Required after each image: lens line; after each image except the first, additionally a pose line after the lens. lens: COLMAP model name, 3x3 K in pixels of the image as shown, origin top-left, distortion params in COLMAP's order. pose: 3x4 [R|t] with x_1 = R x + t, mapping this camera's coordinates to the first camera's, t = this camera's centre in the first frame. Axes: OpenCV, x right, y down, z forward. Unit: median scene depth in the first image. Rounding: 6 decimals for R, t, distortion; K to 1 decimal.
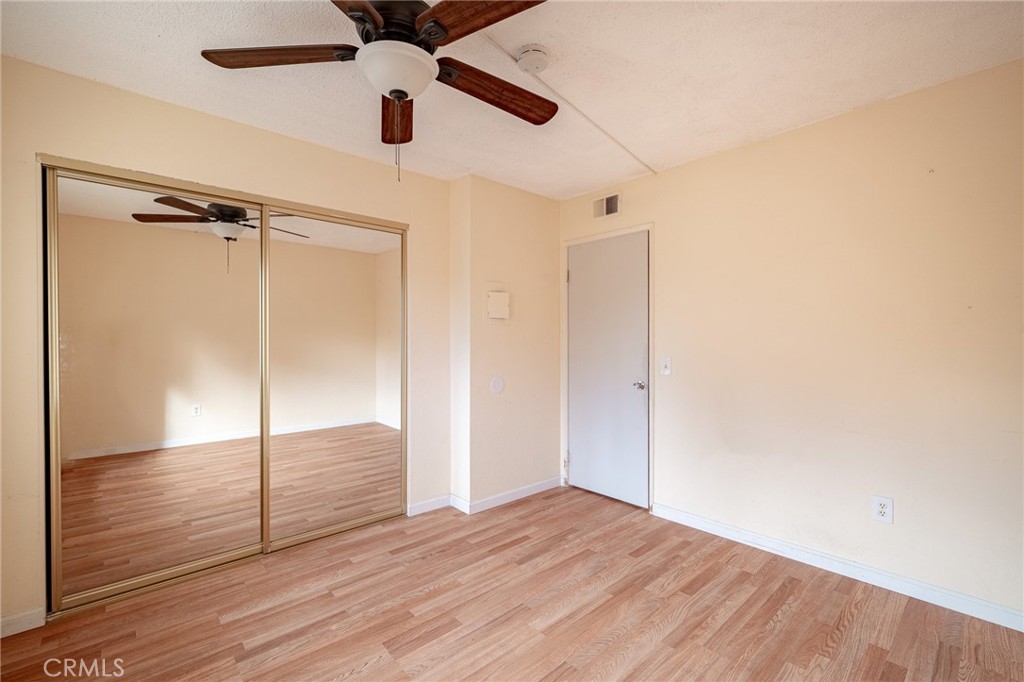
lens RADIAL K [[447.4, 0, 512.6], [0, 447.4, 343.3], [0, 0, 1]] dist [-0.000529, 0.000025]
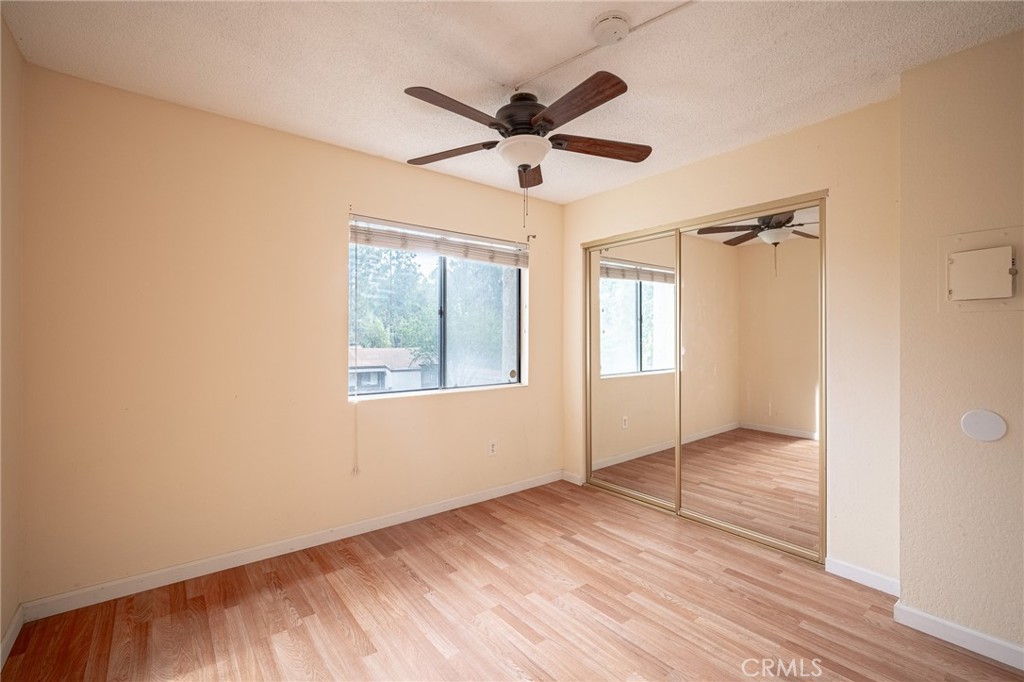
lens RADIAL K [[447.4, 0, 512.6], [0, 447.4, 343.3], [0, 0, 1]] dist [-0.000529, 0.000025]
pose [[-0.067837, 0.010150, -0.997645, 0.746186], [-0.007064, 0.999918, 0.010654, -0.007665], [0.997671, 0.007770, -0.067759, 0.680260]]
